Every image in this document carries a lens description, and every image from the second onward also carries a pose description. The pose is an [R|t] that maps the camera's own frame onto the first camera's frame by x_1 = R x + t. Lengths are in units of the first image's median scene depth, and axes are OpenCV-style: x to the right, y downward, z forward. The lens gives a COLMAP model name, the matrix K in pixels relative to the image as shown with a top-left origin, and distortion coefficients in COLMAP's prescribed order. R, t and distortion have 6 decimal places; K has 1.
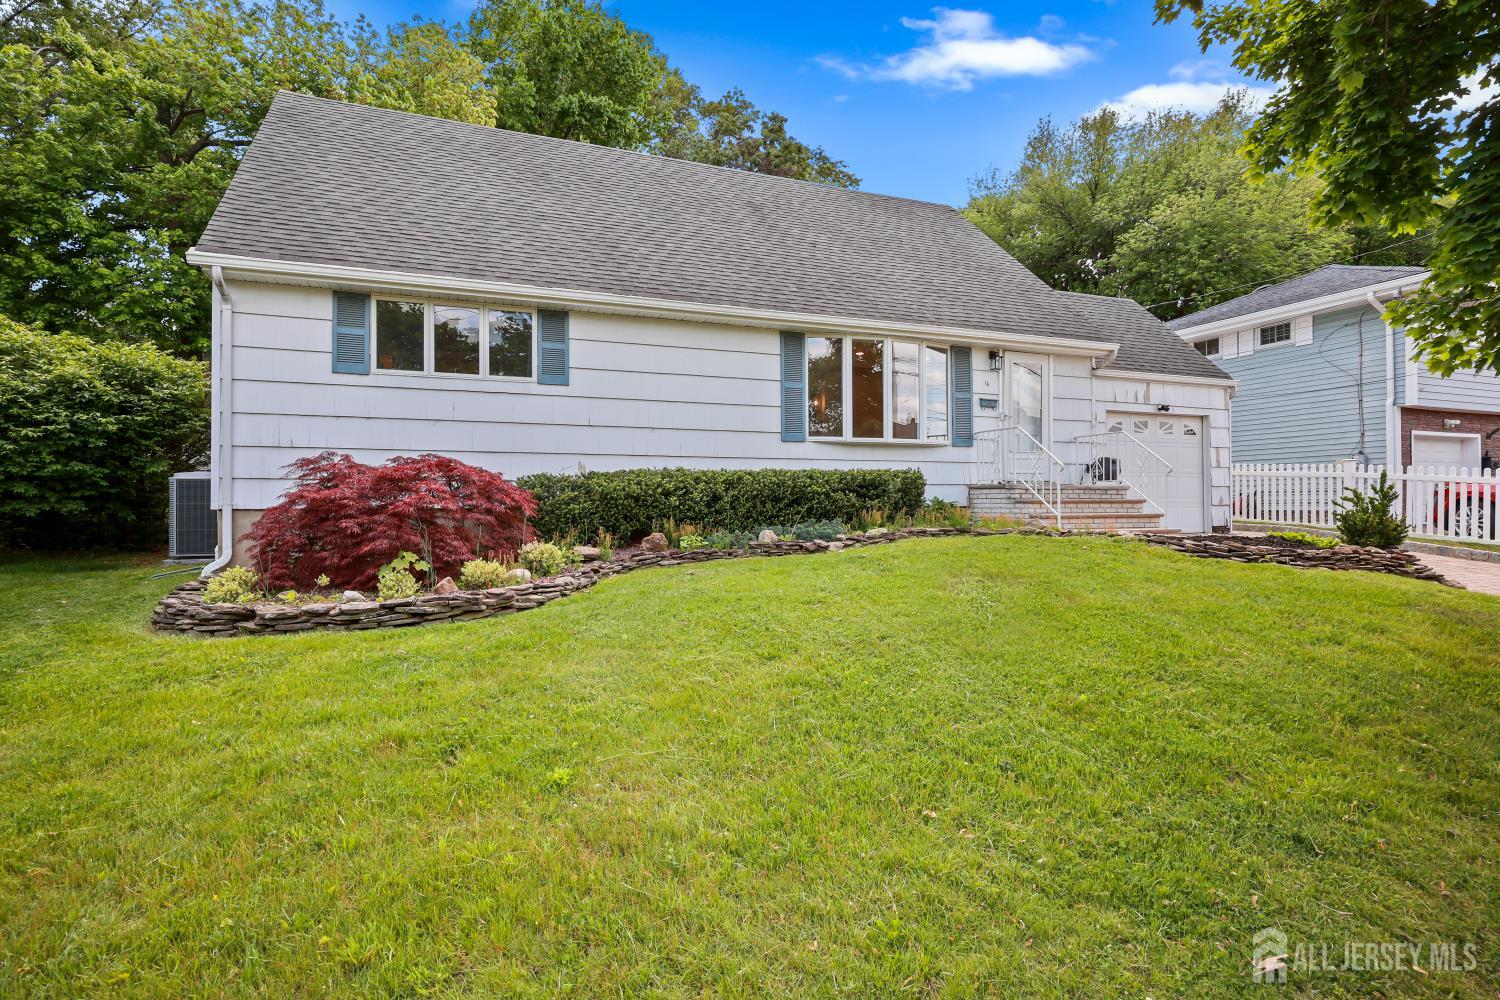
lens RADIAL K [[754.8, 0, 746.3], [0, 754.8, 505.3], [0, 0, 1]] dist [-0.000133, -0.000343]
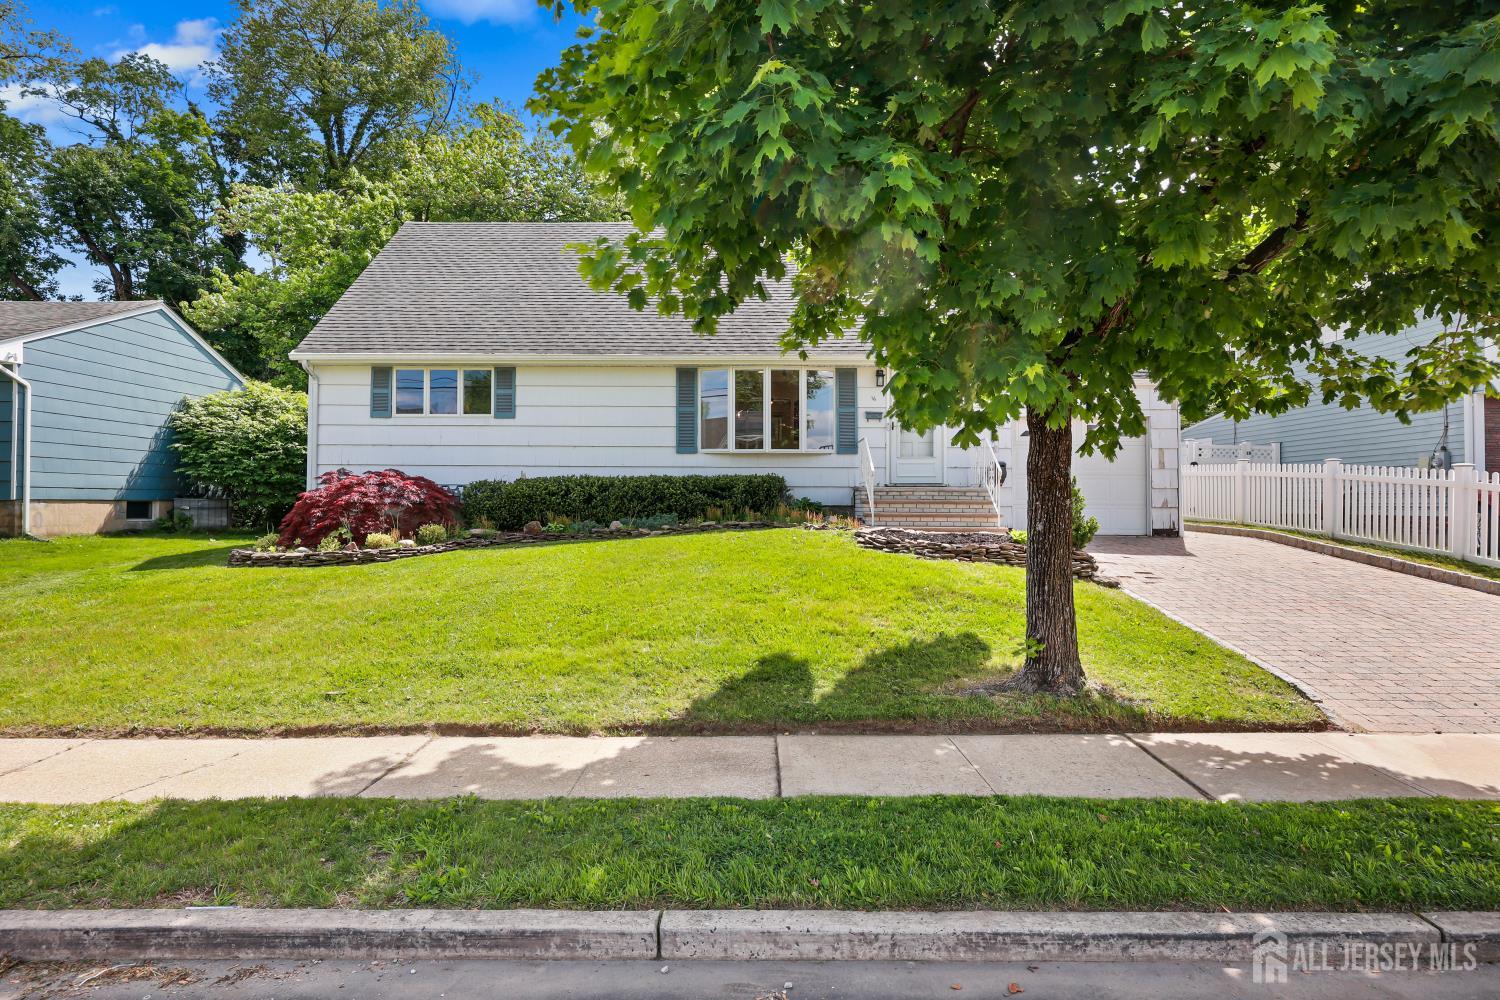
lens RADIAL K [[784.5, 0, 750.0], [0, 784.5, 500.0], [0, 0, 1]] dist [-0.005077, -0.000780]
pose [[0.925430, 0.006665, -0.378859, 0.669223], [-0.008859, 0.999953, -0.004048, -0.001066], [0.378814, 0.007102, 0.925446, -0.189211]]
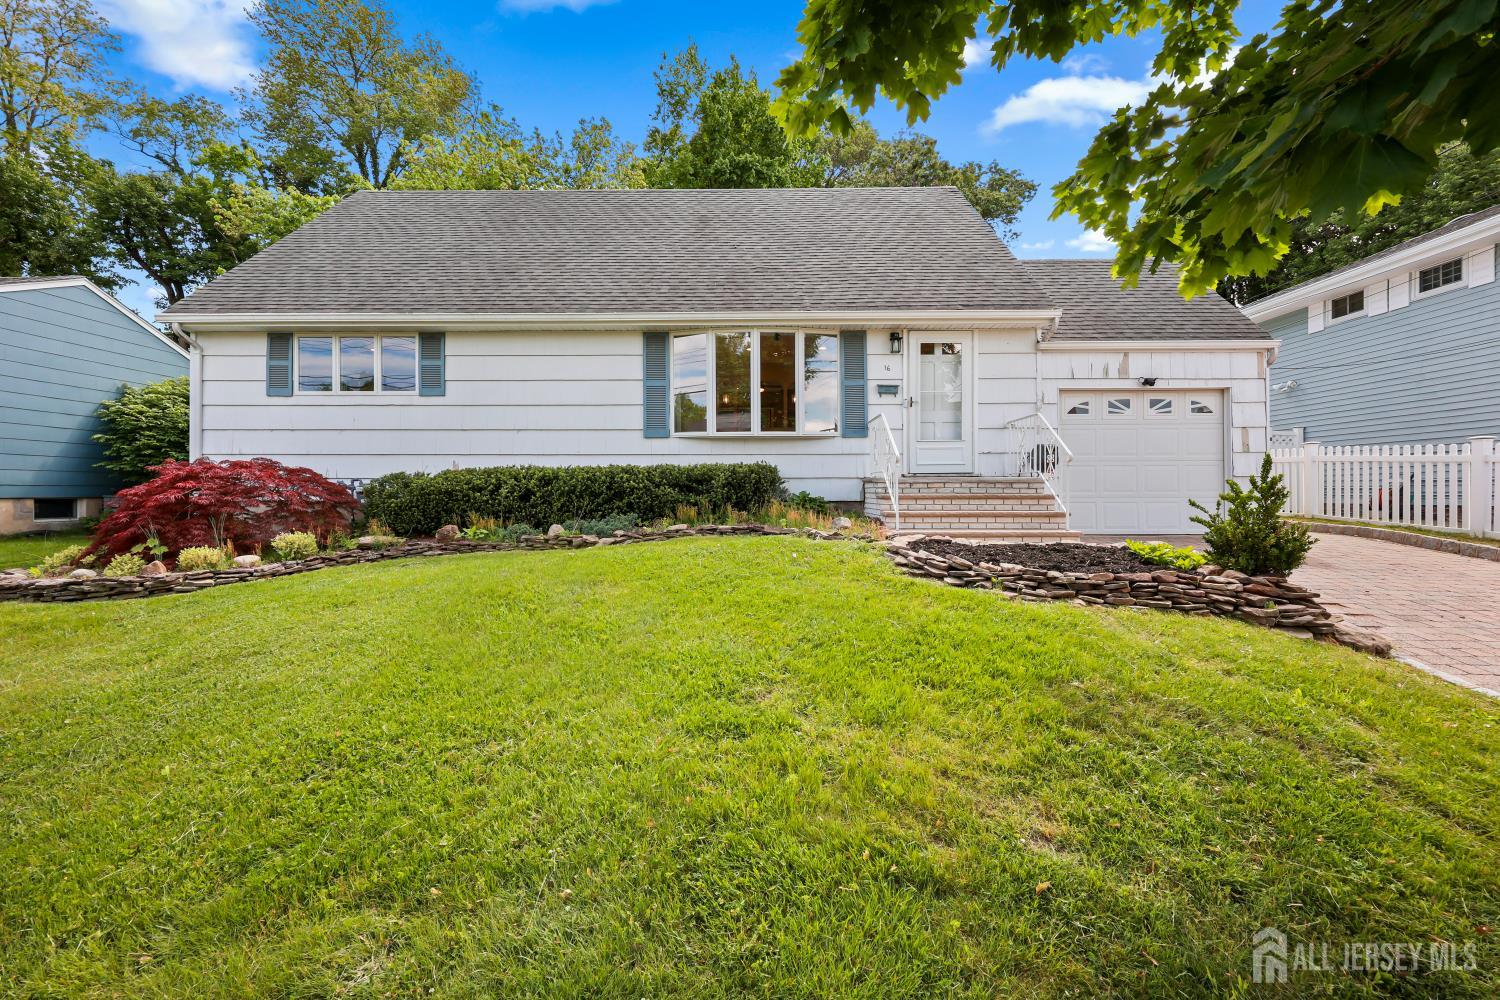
lens RADIAL K [[608.3, 0, 748.6], [0, 608.3, 502.3], [0, 0, 1]] dist [0.002456, 0.000331]
pose [[0.925474, 0.008172, -0.378722, 0.499493], [-0.002486, 0.999877, 0.015502, -0.009242], [0.378802, -0.013406, 0.925381, 0.274071]]
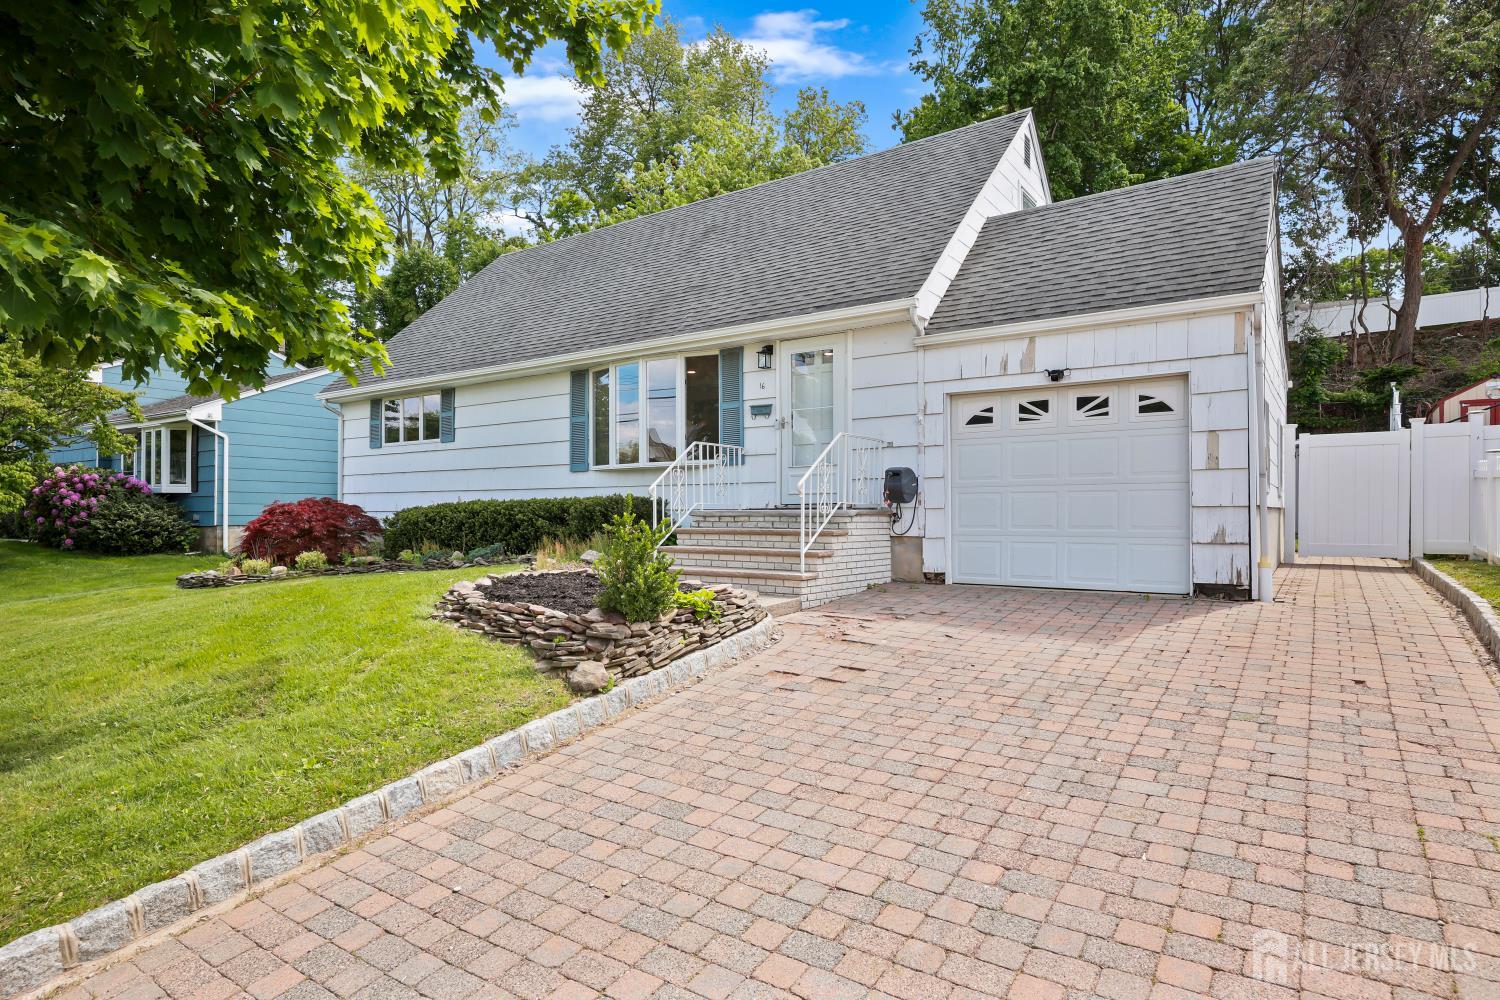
lens RADIAL K [[814.5, 0, 747.7], [0, 814.5, 522.0], [0, 0, 1]] dist [-0.003242, -0.000416]
pose [[0.555426, 0.008529, -0.831522, 1.176530], [-0.005948, 0.999963, 0.006284, -0.021263], [0.831544, 0.001456, 0.555456, 0.555573]]
